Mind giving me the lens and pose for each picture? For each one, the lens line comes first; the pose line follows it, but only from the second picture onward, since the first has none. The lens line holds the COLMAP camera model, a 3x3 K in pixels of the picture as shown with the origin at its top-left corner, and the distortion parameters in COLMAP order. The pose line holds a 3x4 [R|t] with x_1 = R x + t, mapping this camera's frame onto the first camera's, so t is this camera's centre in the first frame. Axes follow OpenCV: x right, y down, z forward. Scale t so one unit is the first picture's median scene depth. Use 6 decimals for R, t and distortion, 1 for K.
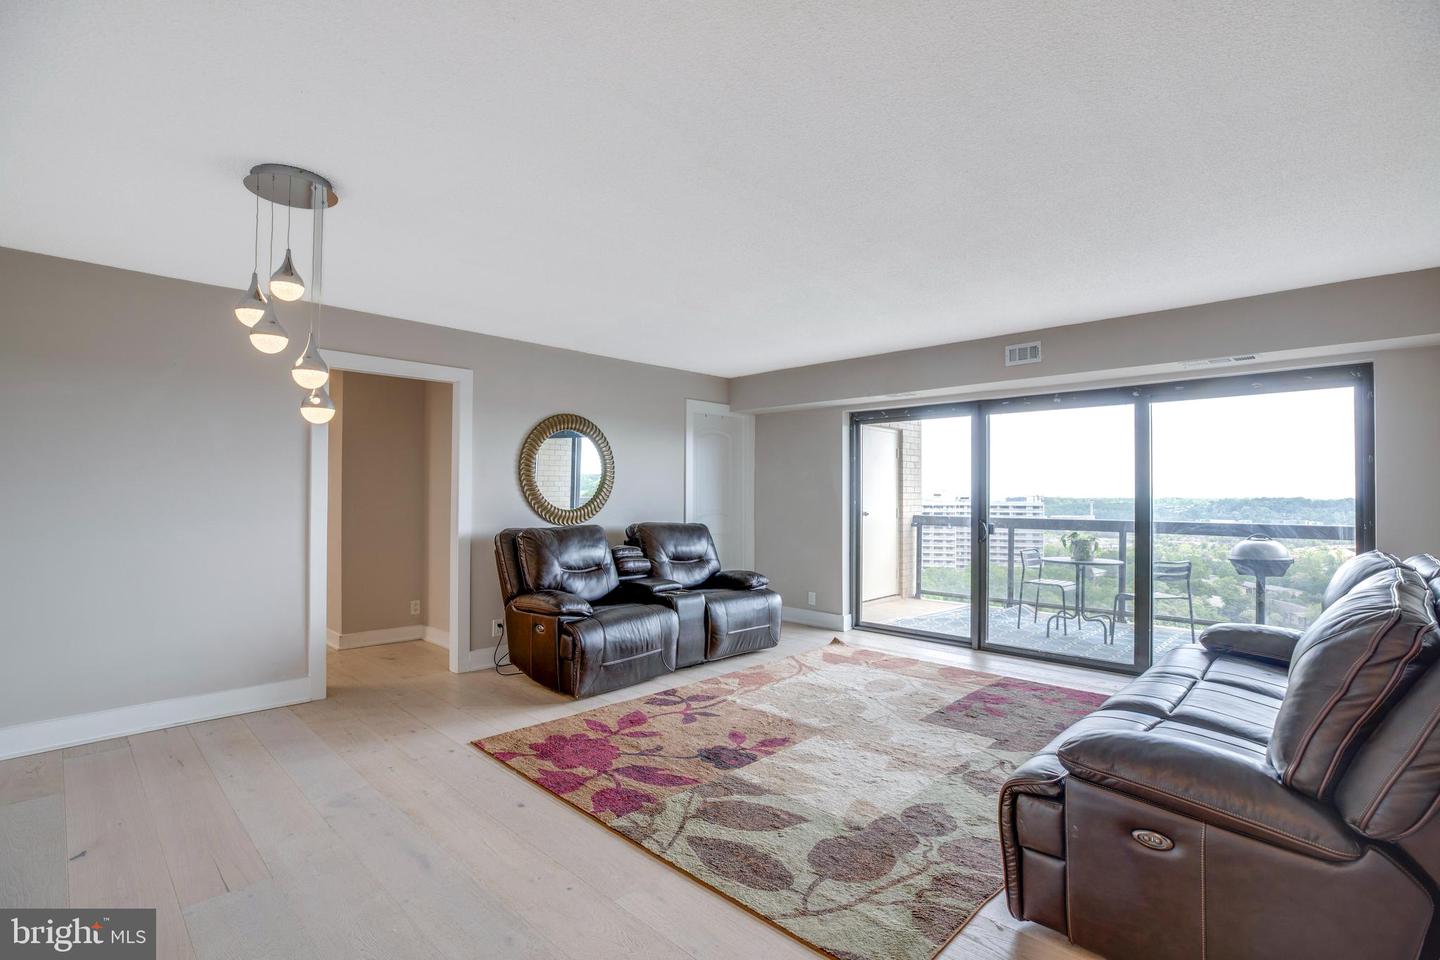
lens RADIAL K [[658.7, 0, 714.2], [0, 658.7, 490.4], [0, 0, 1]] dist [-0.043458, 0.013060]
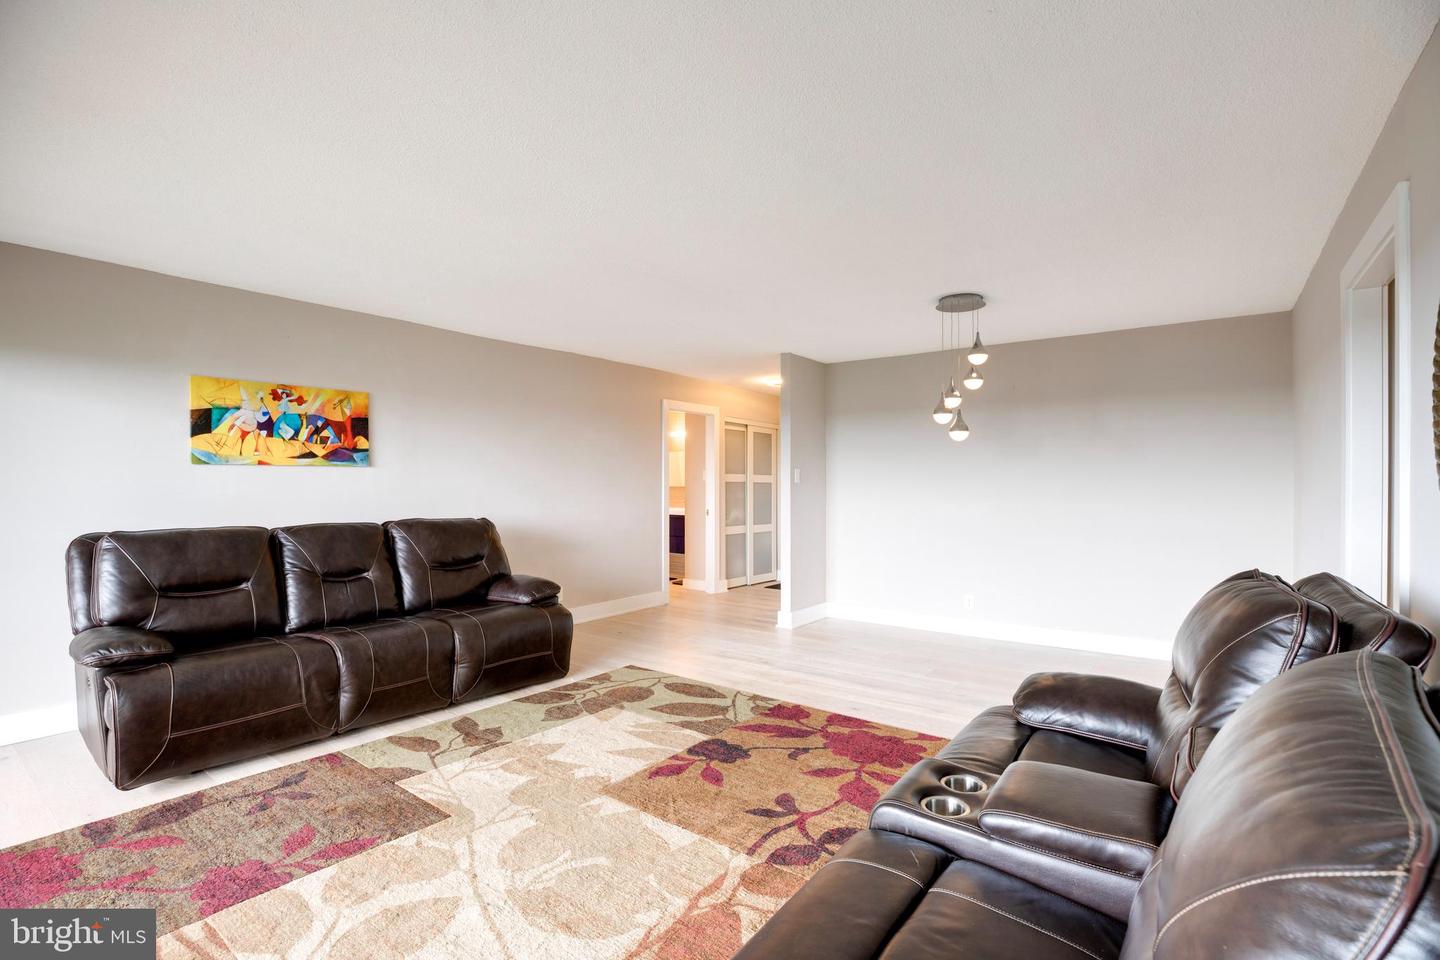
lens RADIAL K [[666.8, 0, 726.0], [0, 666.8, 483.3], [0, 0, 1]] dist [-0.045414, 0.015491]
pose [[-0.989568, -0.006322, -0.143930, 0.130538], [-0.005388, 0.999962, -0.006880, 0.010198], [0.143968, -0.006032, -0.989564, 1.700902]]
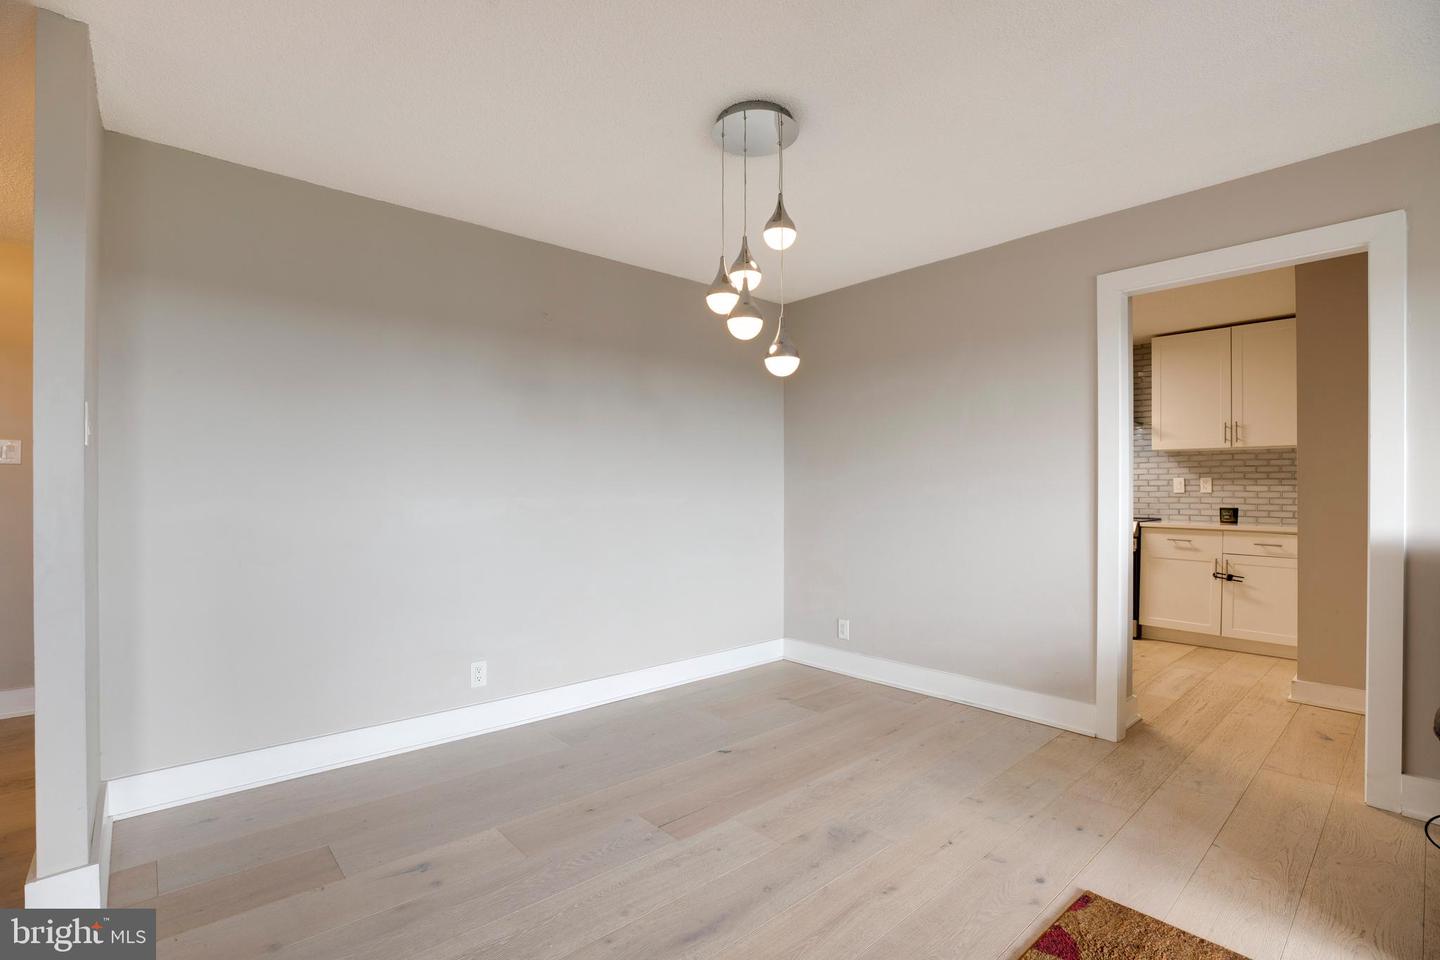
lens RADIAL K [[666.8, 0, 726.0], [0, 666.8, 483.3], [0, 0, 1]] dist [-0.045414, 0.015491]
pose [[-0.059250, -0.009294, -0.998200, 0.191436], [0.005470, 0.999939, -0.009635, 0.032604], [0.998228, -0.006031, -0.059196, 0.652635]]
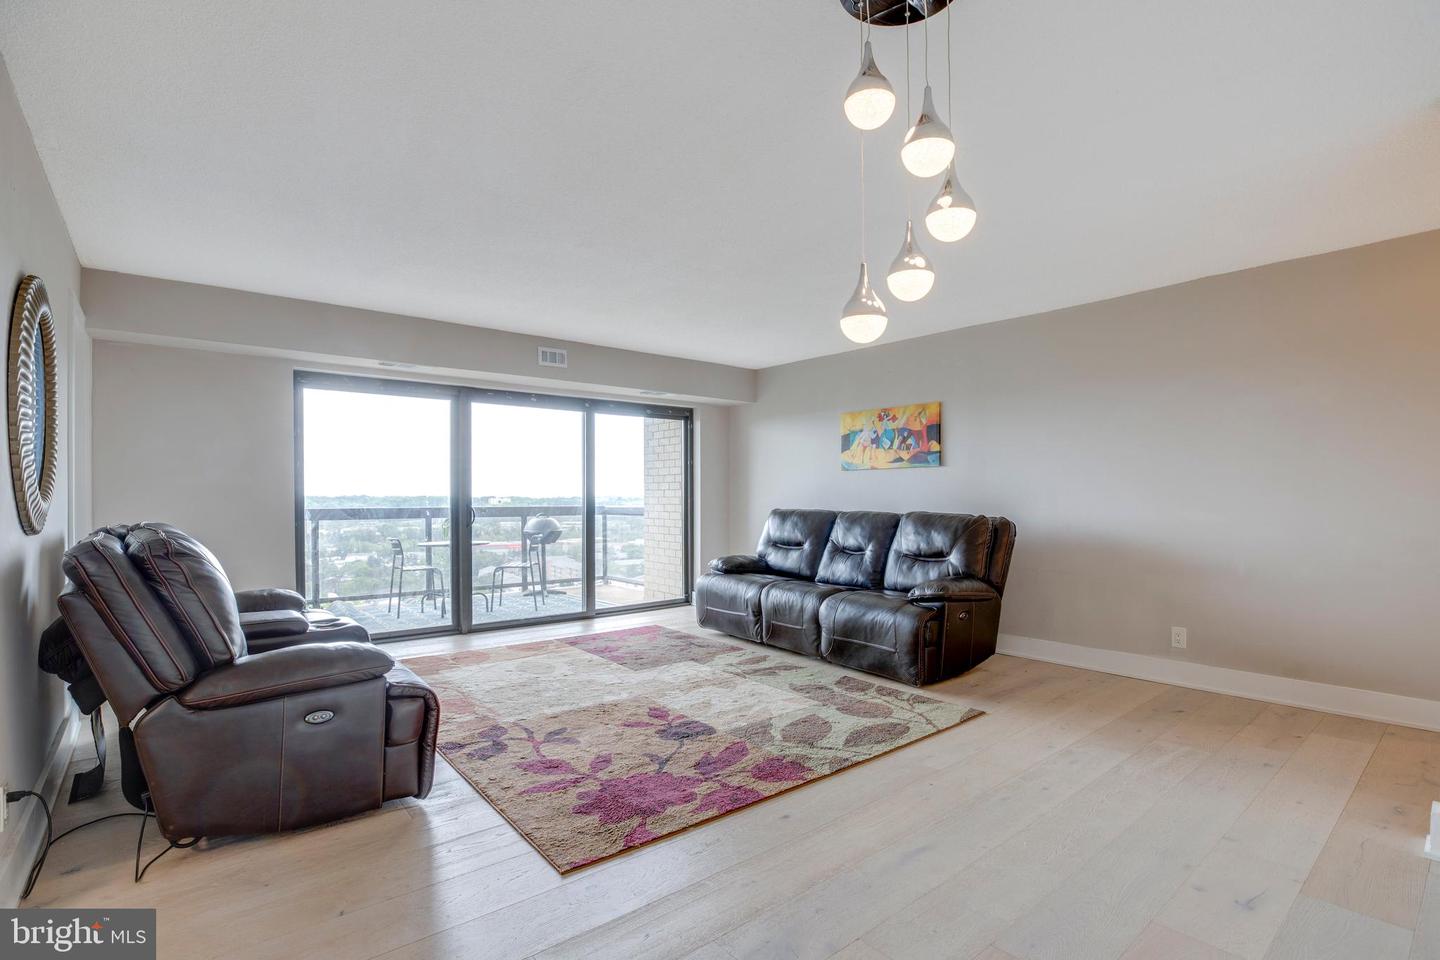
lens RADIAL K [[690.8, 0, 721.0], [0, 690.8, 510.5], [0, 0, 1]] dist [-0.046652, 0.014097]
pose [[0.105977, -0.025275, 0.994047, -0.877122], [-0.006658, 0.999636, 0.026127, 0.032939], [-0.994346, -0.009387, 0.105770, 0.715173]]
